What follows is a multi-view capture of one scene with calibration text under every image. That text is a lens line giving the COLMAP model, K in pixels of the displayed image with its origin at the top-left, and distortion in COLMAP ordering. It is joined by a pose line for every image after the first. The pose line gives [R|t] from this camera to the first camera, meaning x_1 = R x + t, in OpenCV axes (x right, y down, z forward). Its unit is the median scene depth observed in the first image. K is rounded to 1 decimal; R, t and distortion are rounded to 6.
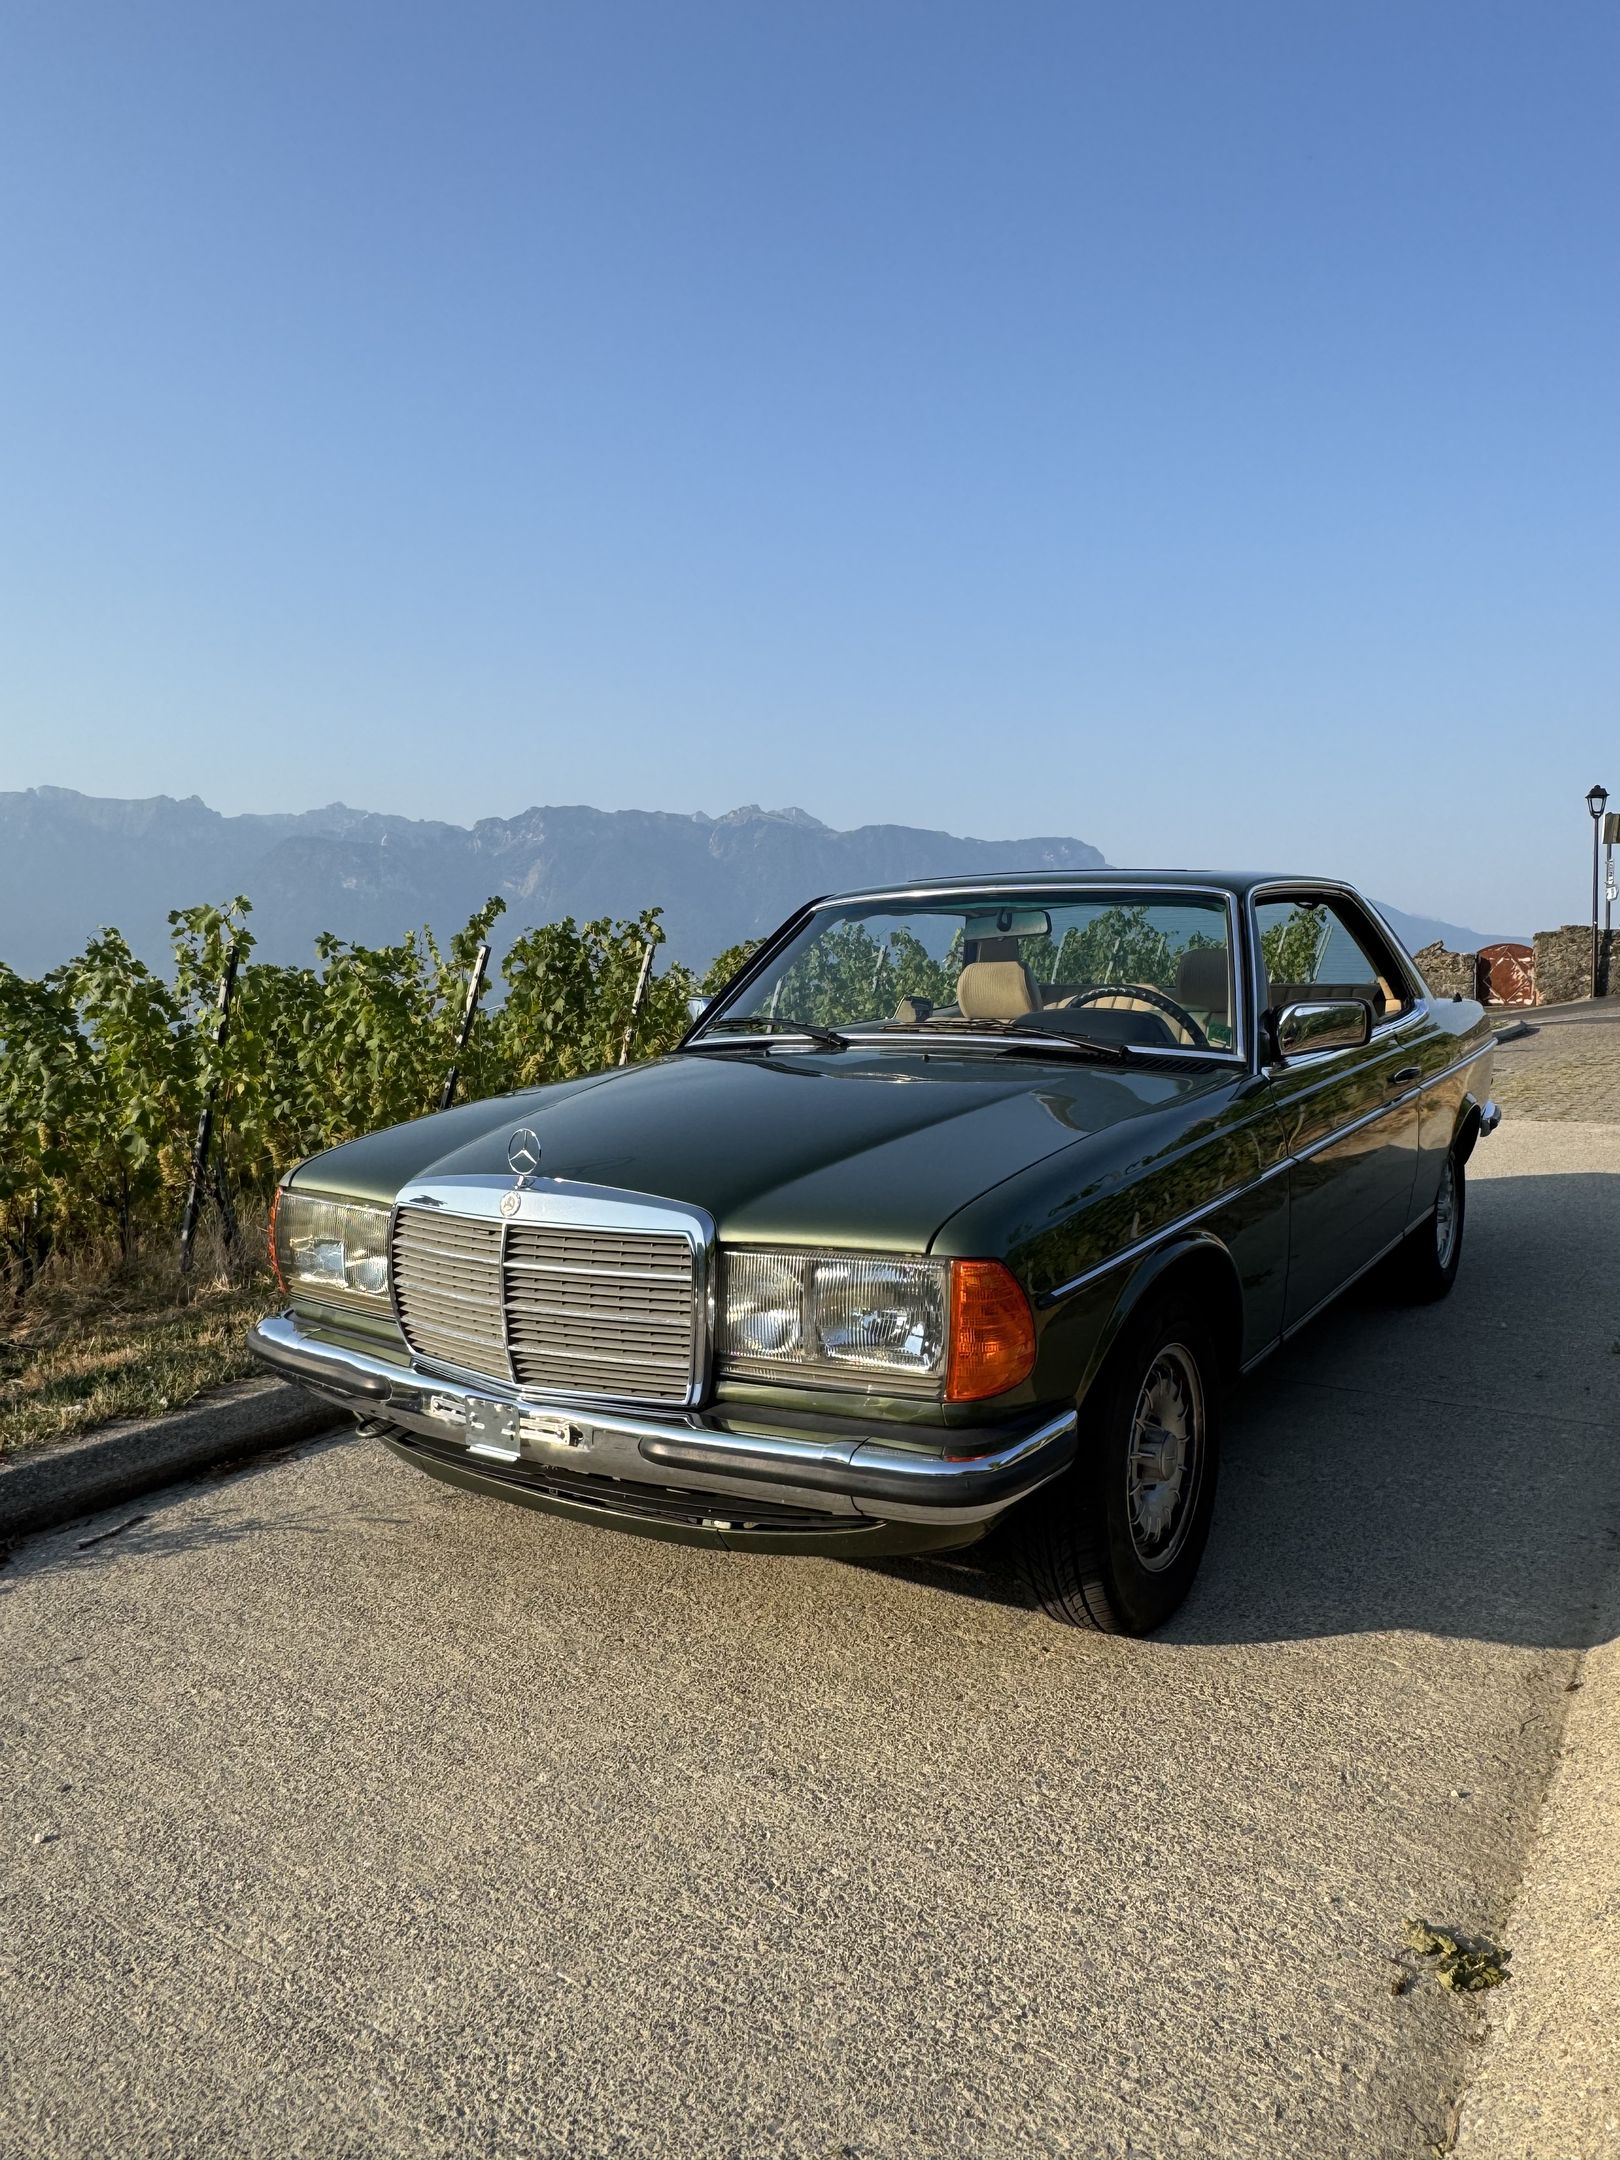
lens RADIAL K [[1517.3, 0, 801.9], [0, 1517.3, 1071.7], [0, 0, 1]] dist [-0.008638, -0.000813]
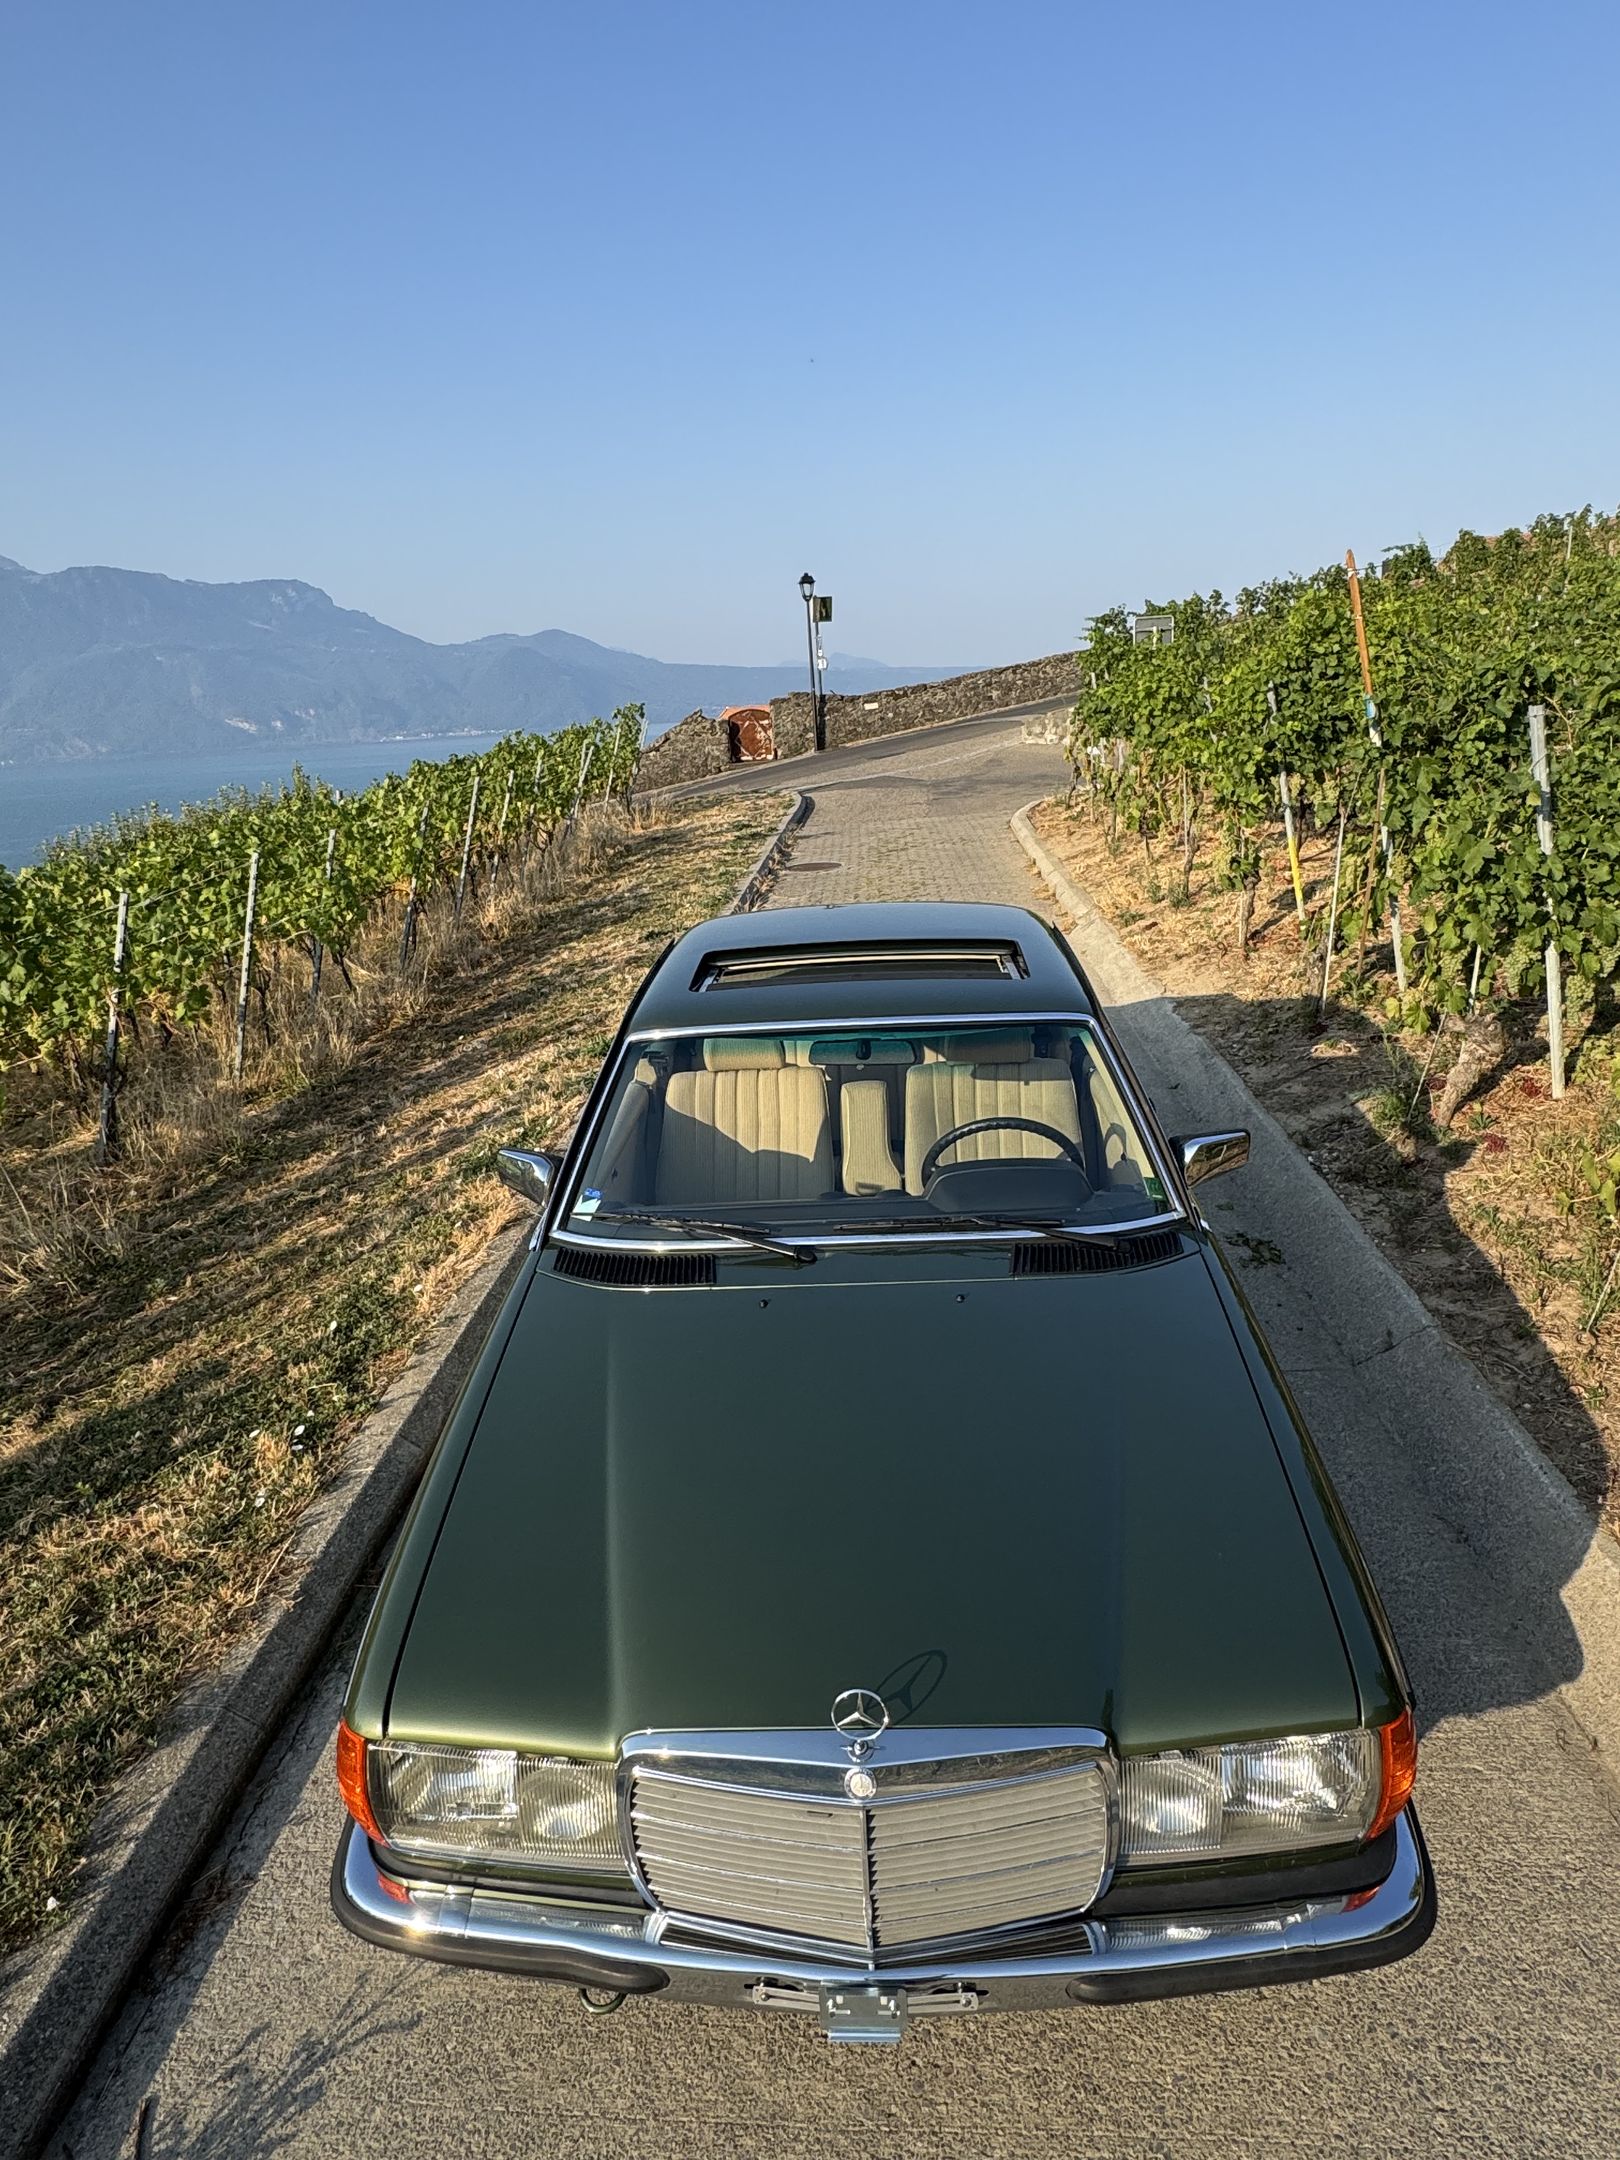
lens RADIAL K [[1291.7, 0, 818.7], [0, 1291.7, 1078.4], [0, 0, 1]] dist [-0.001932, -0.001615]
pose [[0.859161, -0.187095, 0.476274, -0.150949], [0.080029, 0.968436, 0.236064, -0.144409], [-0.505408, -0.164701, 0.847016, 0.151911]]
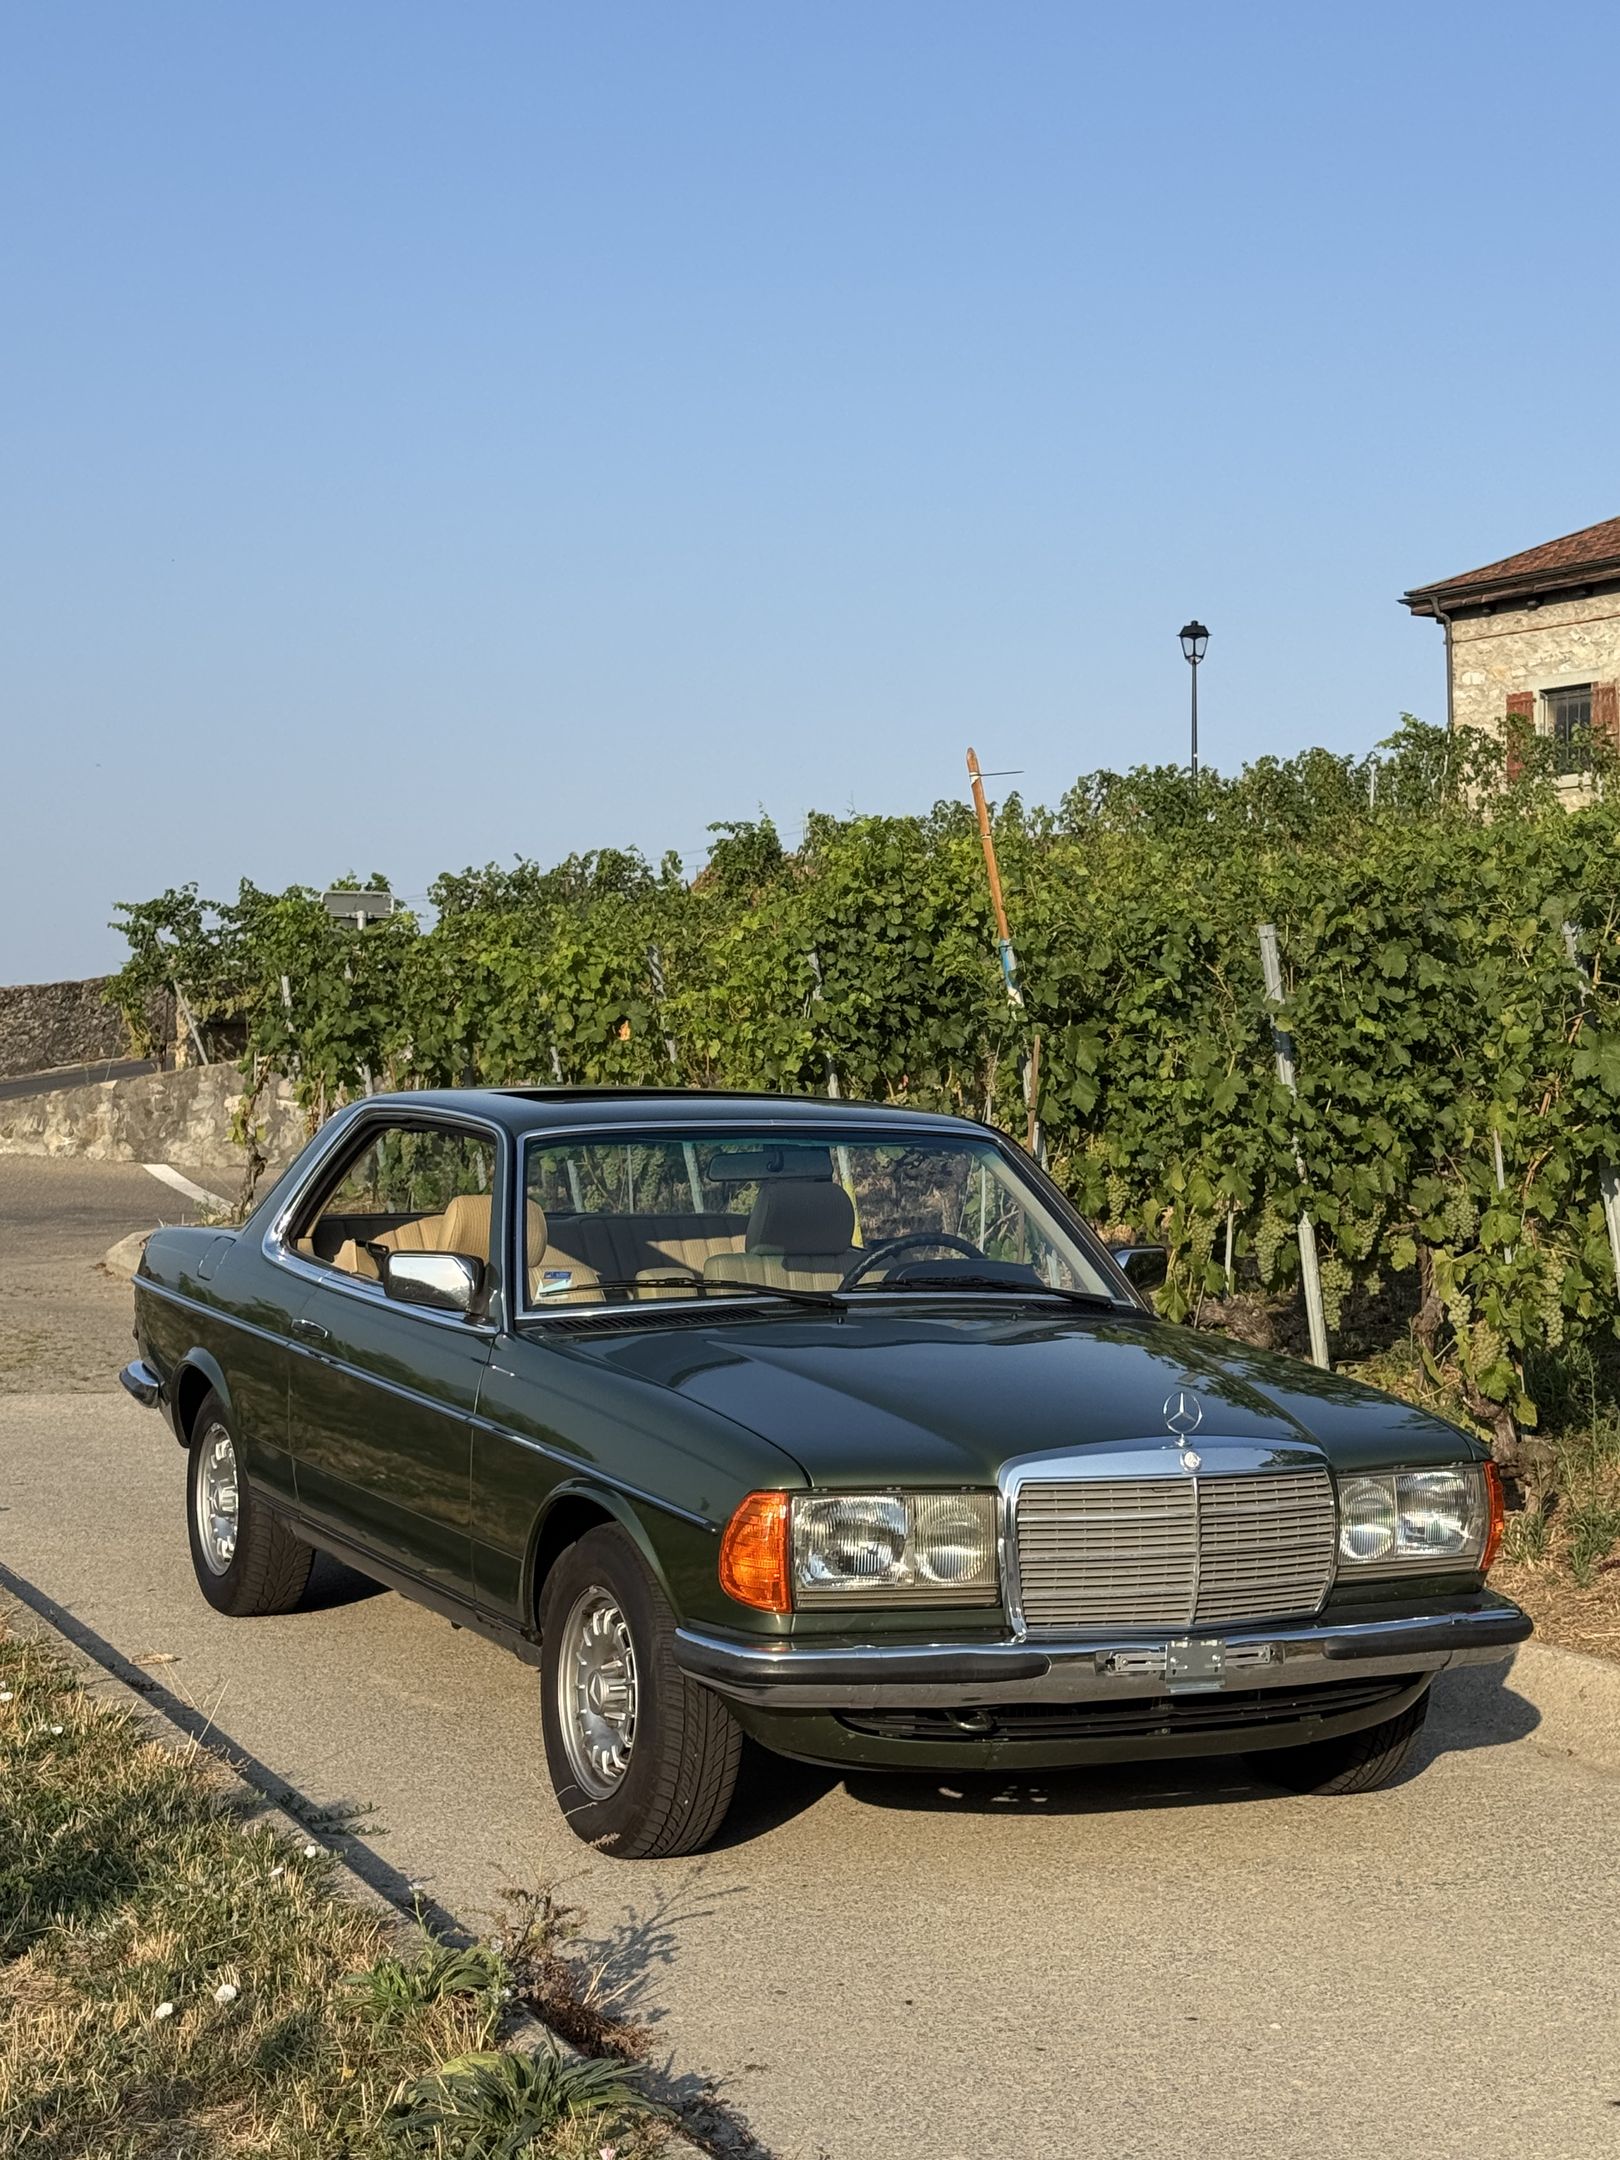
lens RADIAL K [[3427.8, 0, 810.0], [0, 3427.8, 1080.0], [0, 0, 1]] dist [0.153250, 0.024829]
pose [[0.525951, 0.017720, 0.850330, -0.793567], [0.039813, 0.998174, -0.045426, -0.027915], [-0.849582, 0.057746, 0.524286, -0.033685]]
